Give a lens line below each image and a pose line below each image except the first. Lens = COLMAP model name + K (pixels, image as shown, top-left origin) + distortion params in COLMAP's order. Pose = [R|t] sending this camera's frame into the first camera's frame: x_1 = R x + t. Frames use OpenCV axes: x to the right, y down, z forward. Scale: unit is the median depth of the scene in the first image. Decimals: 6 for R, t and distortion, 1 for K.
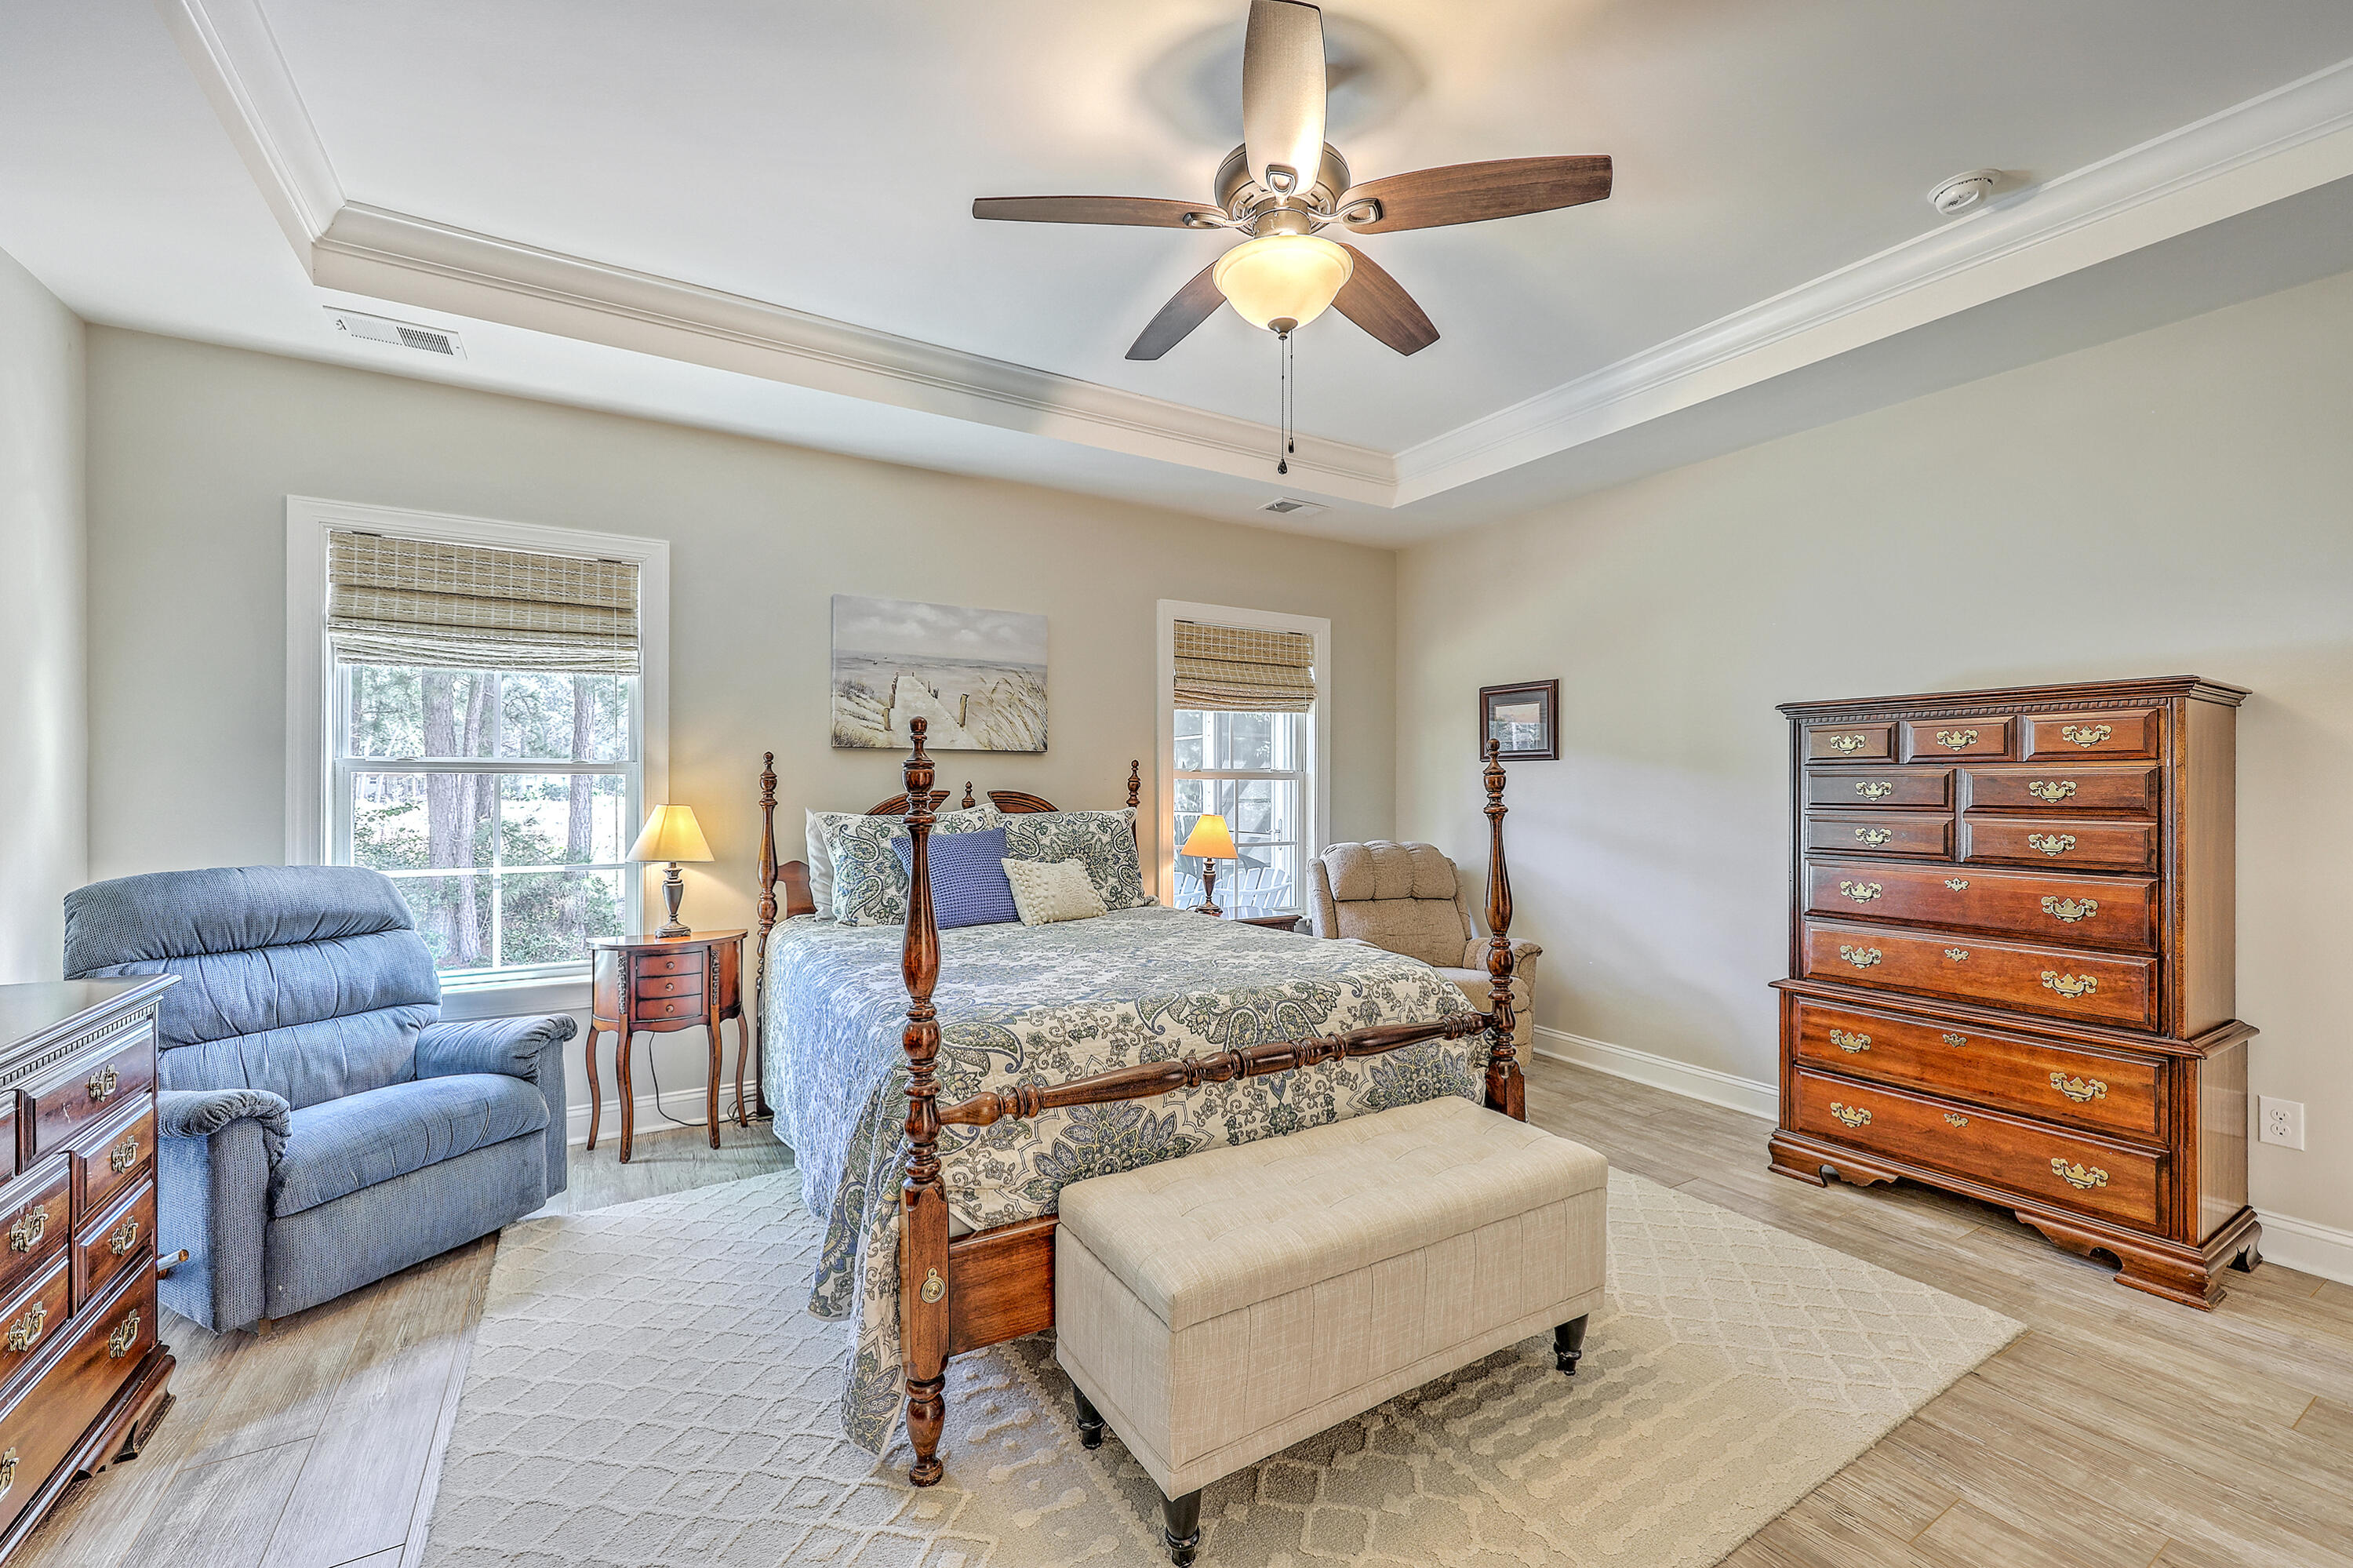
lens RADIAL K [[953.9, 0, 1183.5], [0, 953.9, 790.5], [0, 0, 1]] dist [0.002440, 0.000365]
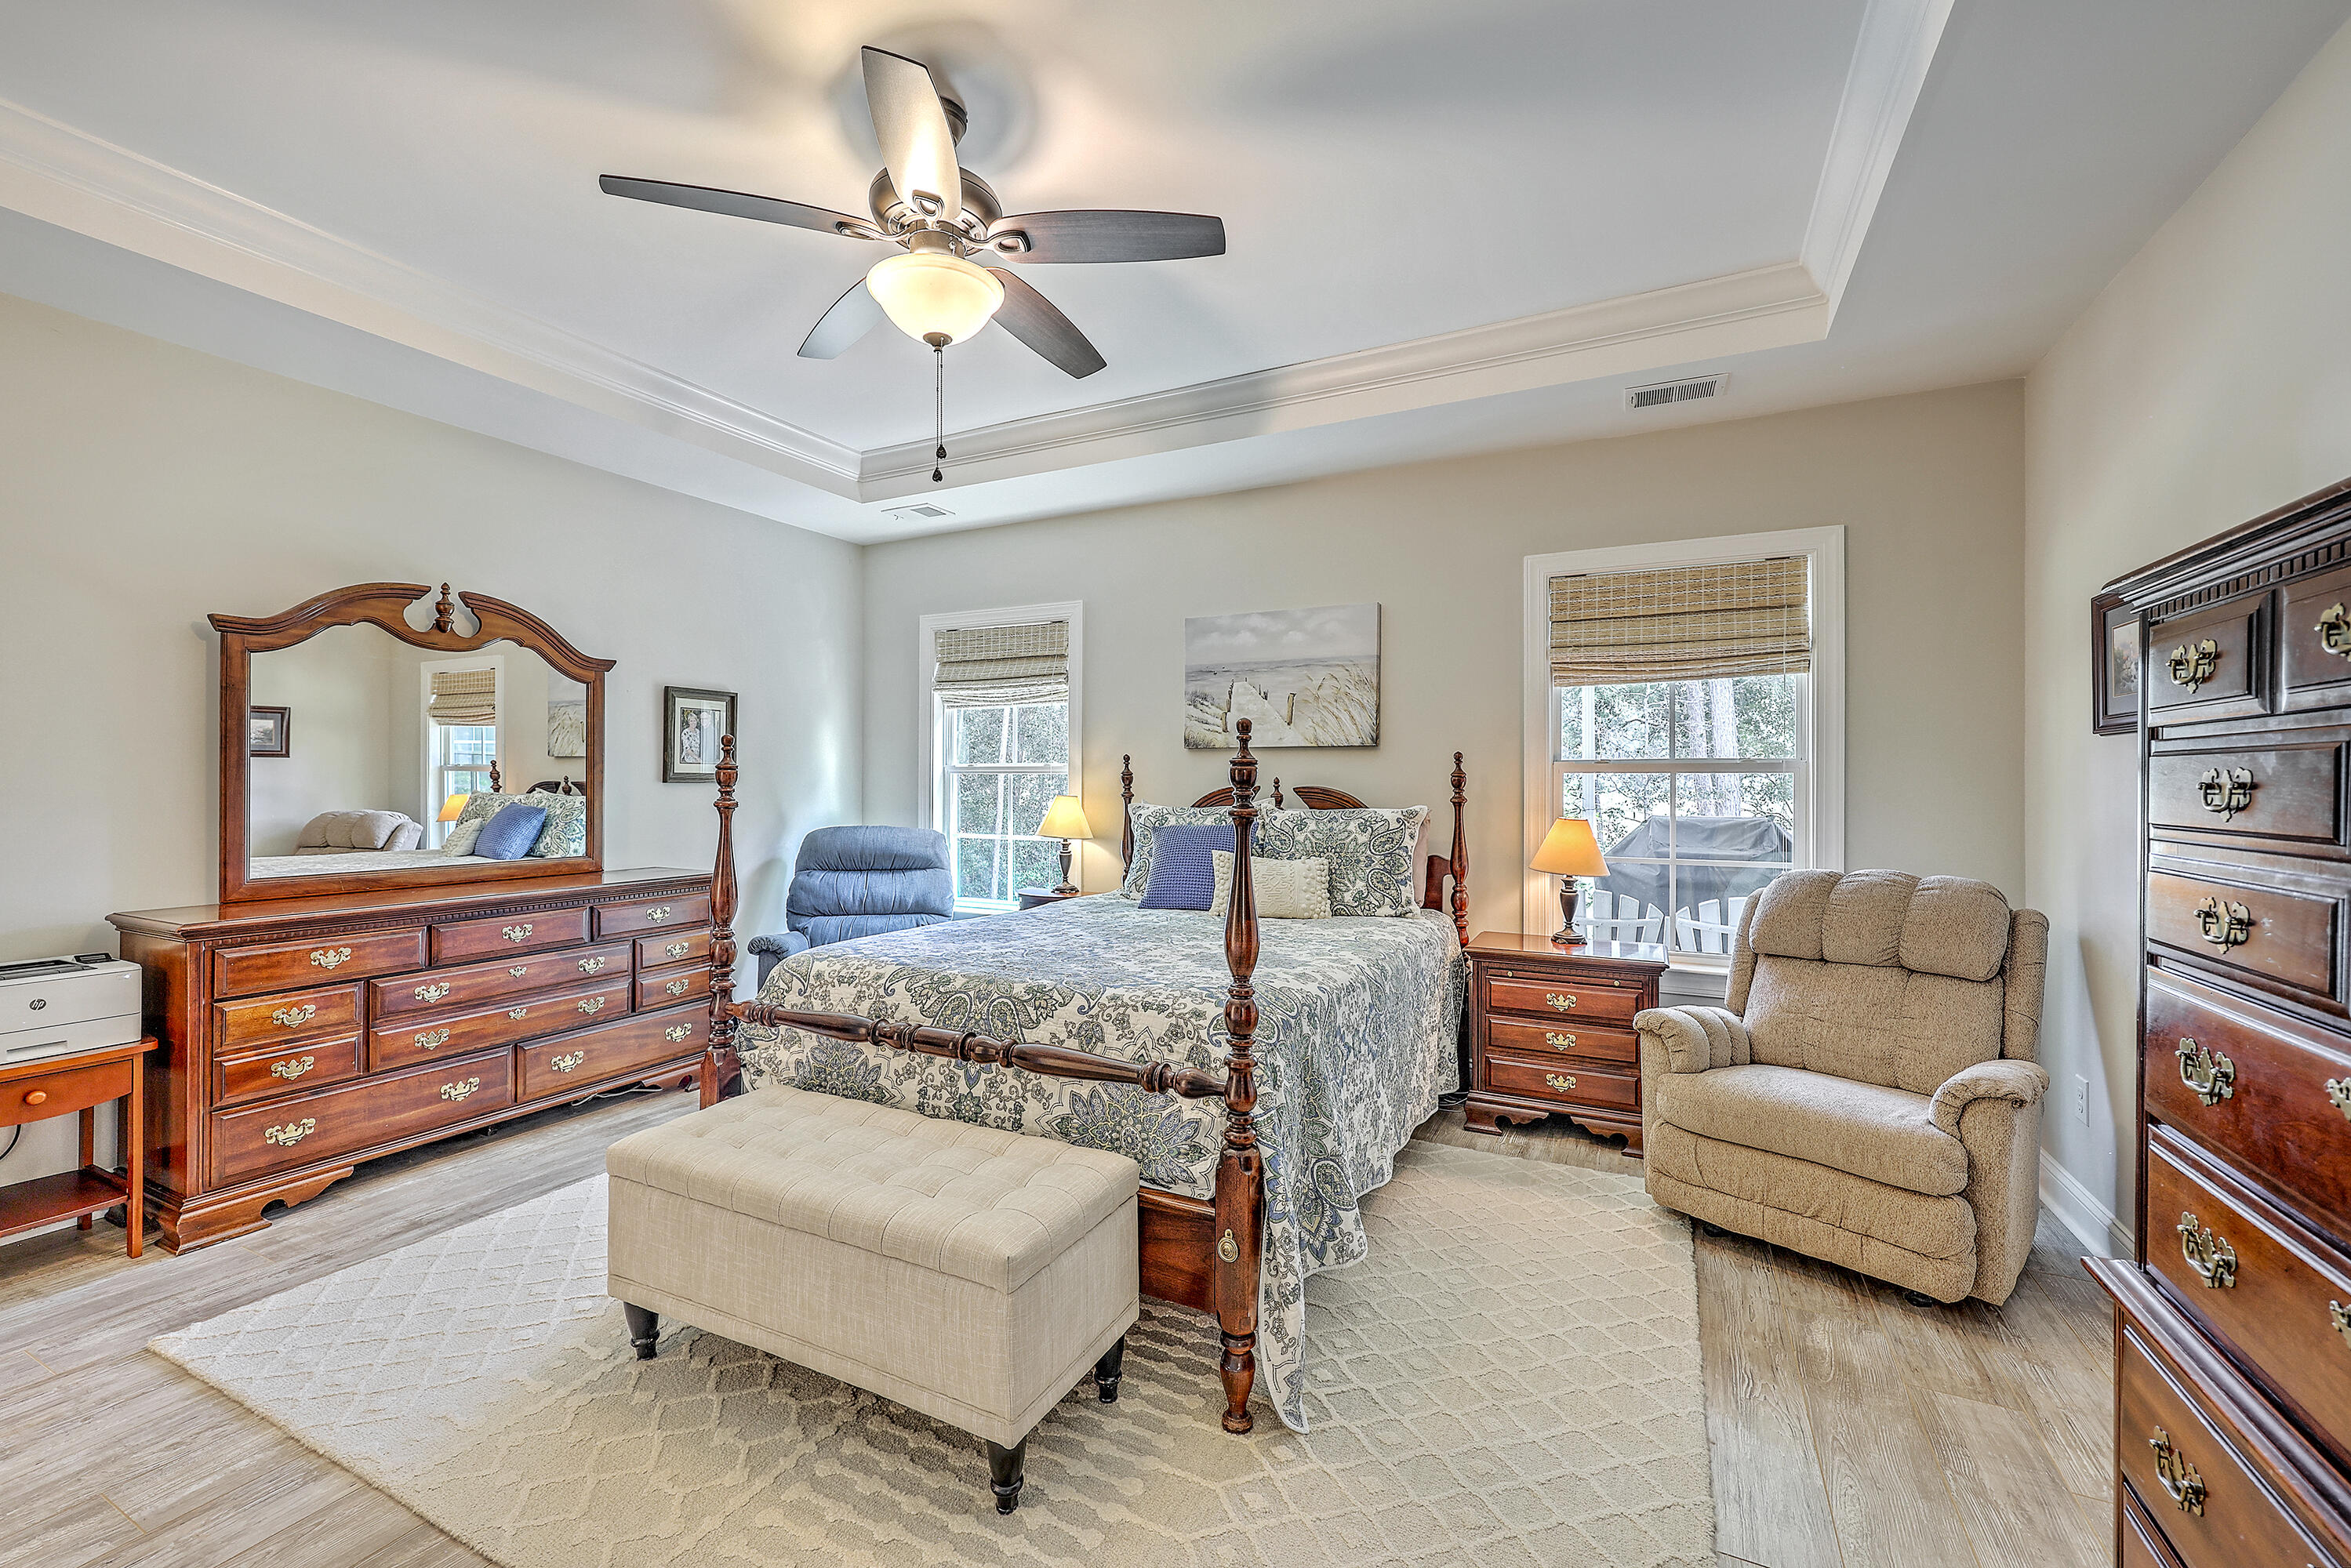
lens RADIAL K [[952.9, 0, 1182.8], [0, 952.9, 780.3], [0, 0, 1]] dist [0.002440, 0.000365]
pose [[0.537057, -0.001730, -0.843544, 0.667038], [-0.004186, 0.999980, -0.004716, -0.001185], [0.843535, 0.006064, 0.537039, 0.395693]]
